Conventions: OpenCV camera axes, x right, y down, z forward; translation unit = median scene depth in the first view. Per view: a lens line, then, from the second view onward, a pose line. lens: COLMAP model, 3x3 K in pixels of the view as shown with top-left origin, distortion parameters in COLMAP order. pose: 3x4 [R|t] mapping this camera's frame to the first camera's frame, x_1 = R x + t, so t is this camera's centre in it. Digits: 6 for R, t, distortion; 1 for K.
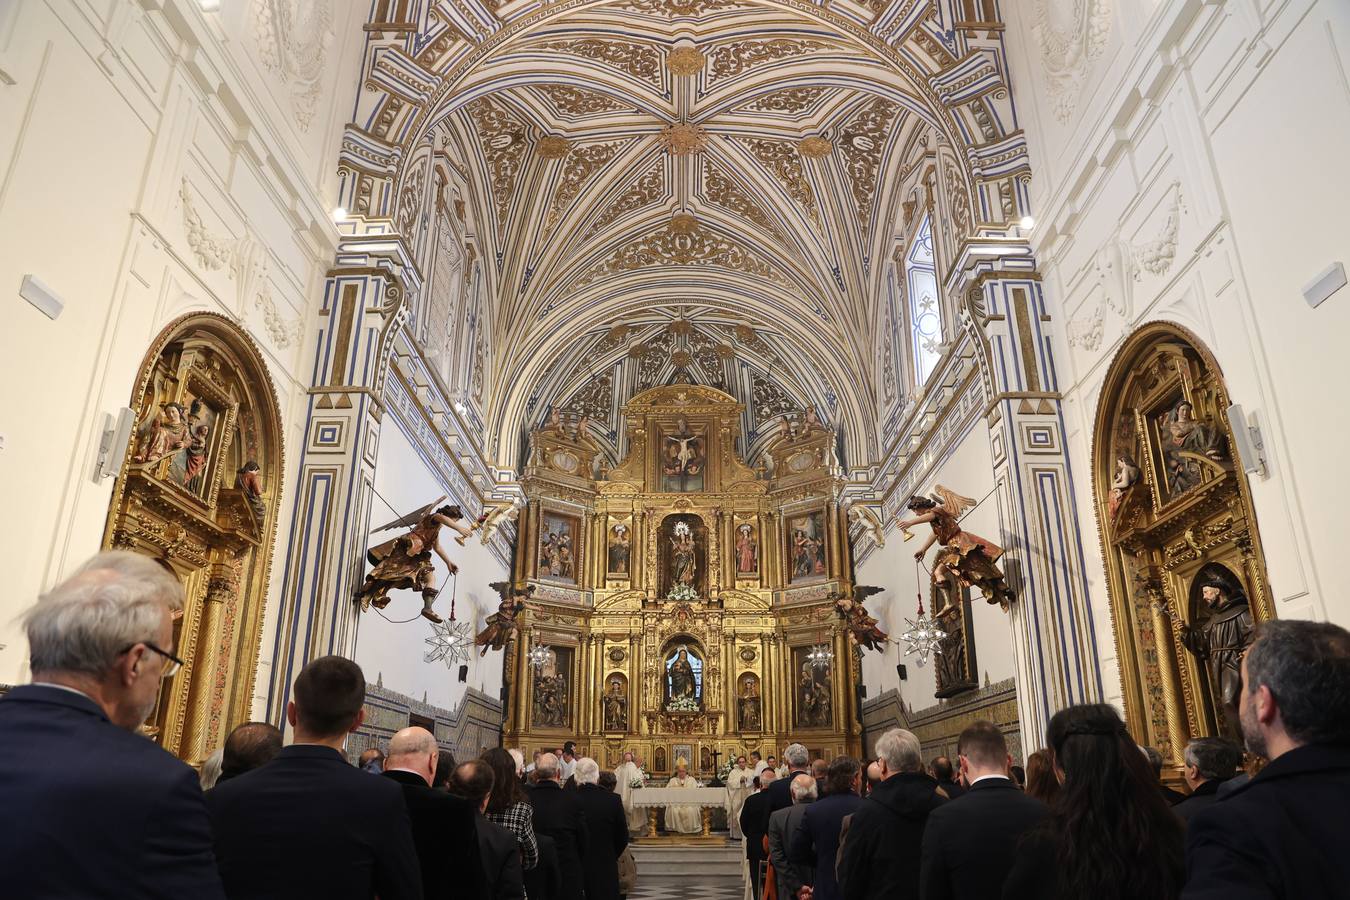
lens RADIAL K [[942.6, 0, 675.5], [0, 942.6, 457.5], [0, 0, 1]] dist [-0.132319, 0.095161]
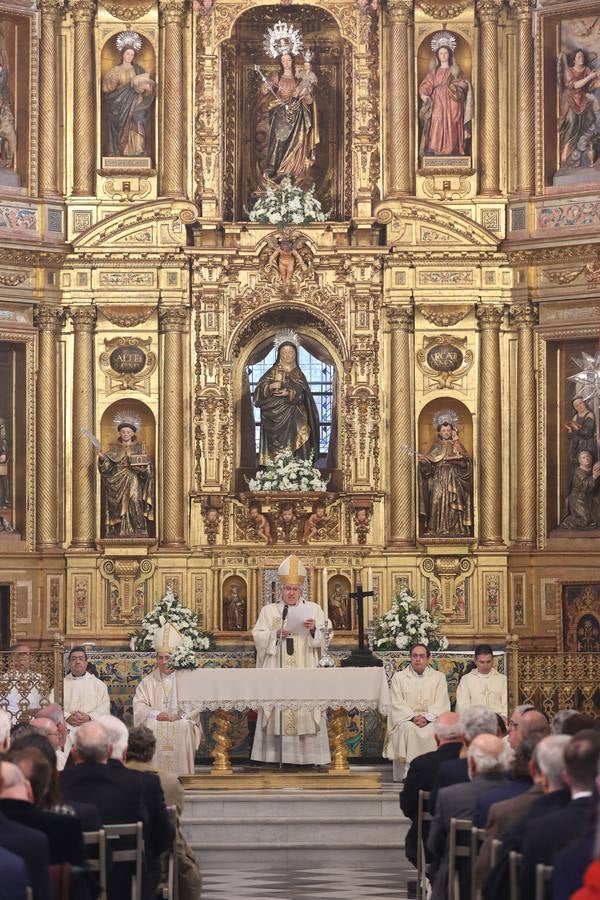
lens RADIAL K [[3250.0, 0, 331.6], [0, 3250.0, 452.9], [0, 0, 1]] dist [0.215961, 4.041813]
pose [[0.999786, -0.003704, 0.020369, -0.001996], [-0.001977, 0.962291, 0.272015, -0.142055], [-0.020608, -0.271997, 0.962078, -0.400298]]
